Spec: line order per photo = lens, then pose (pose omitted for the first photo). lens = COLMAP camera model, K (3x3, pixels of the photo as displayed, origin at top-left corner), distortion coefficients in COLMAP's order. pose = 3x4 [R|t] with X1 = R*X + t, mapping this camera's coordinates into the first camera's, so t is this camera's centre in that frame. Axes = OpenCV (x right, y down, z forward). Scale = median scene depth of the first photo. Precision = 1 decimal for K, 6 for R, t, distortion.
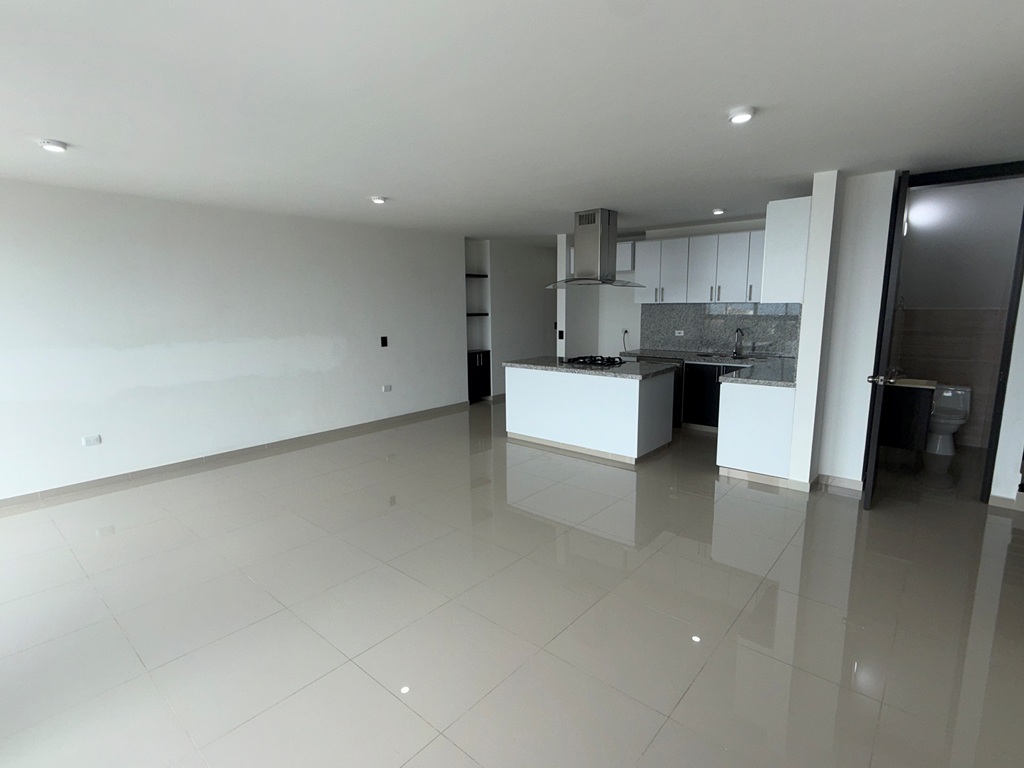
lens RADIAL K [[510.1, 0, 515.7], [0, 510.1, 385.0], [0, 0, 1]] dist [0.000503, -0.001099]
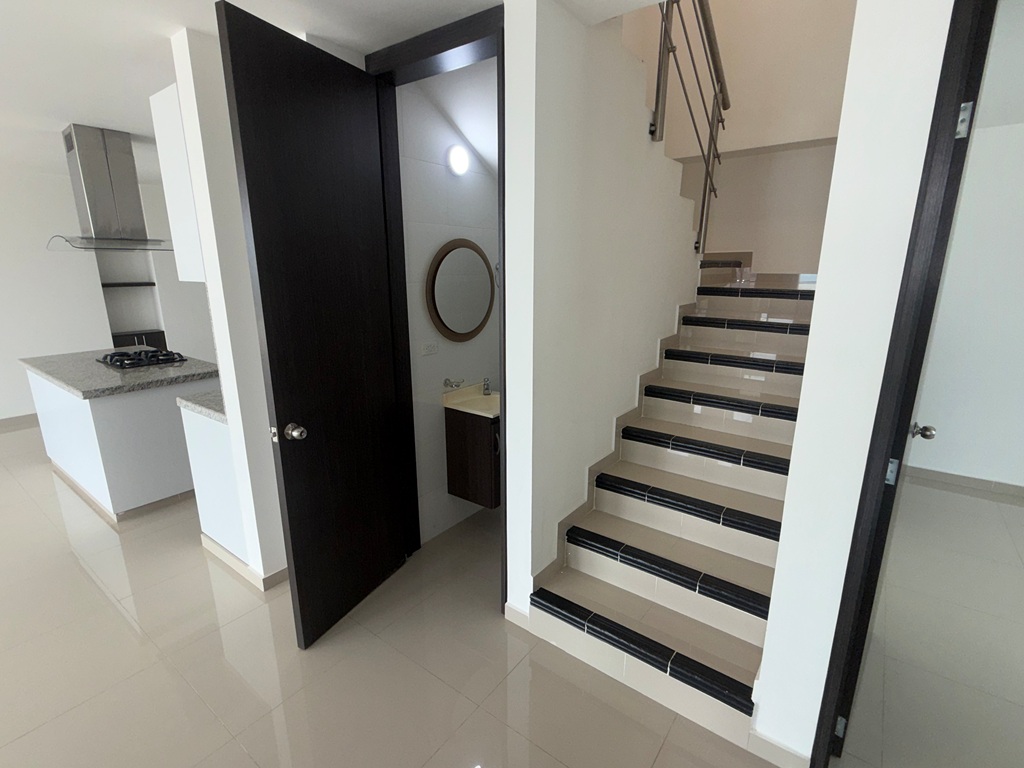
lens RADIAL K [[496.7, 0, 511.6], [0, 496.7, 381.7], [0, 0, 1]] dist [0.006374, 0.000247]
pose [[0.997862, -0.013138, 0.064026, 0.528736], [0.008344, 0.997181, 0.074567, -0.052853], [-0.064825, -0.073874, 0.995158, 0.250210]]
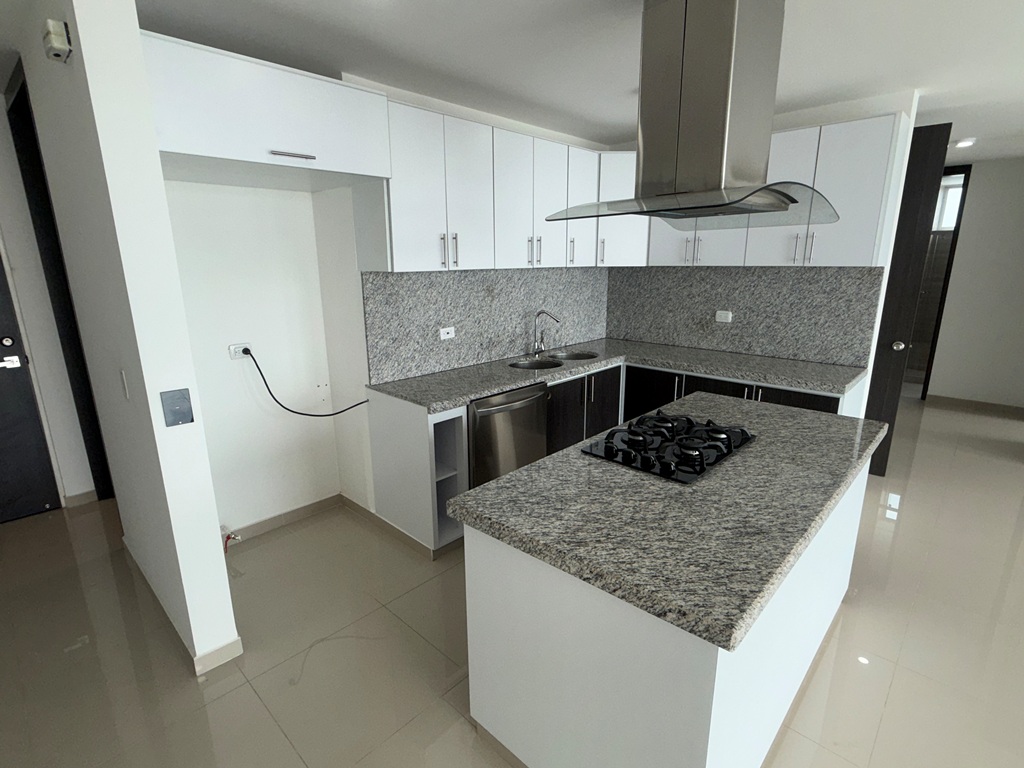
lens RADIAL K [[510.1, 0, 511.1], [0, 510.1, 388.3], [0, 0, 1]] dist [0.000503, -0.001099]
pose [[0.037534, -0.235226, 0.971216, -0.157948], [0.165062, 0.960010, 0.226132, -0.153653], [-0.985569, 0.151823, 0.074860, 0.933123]]
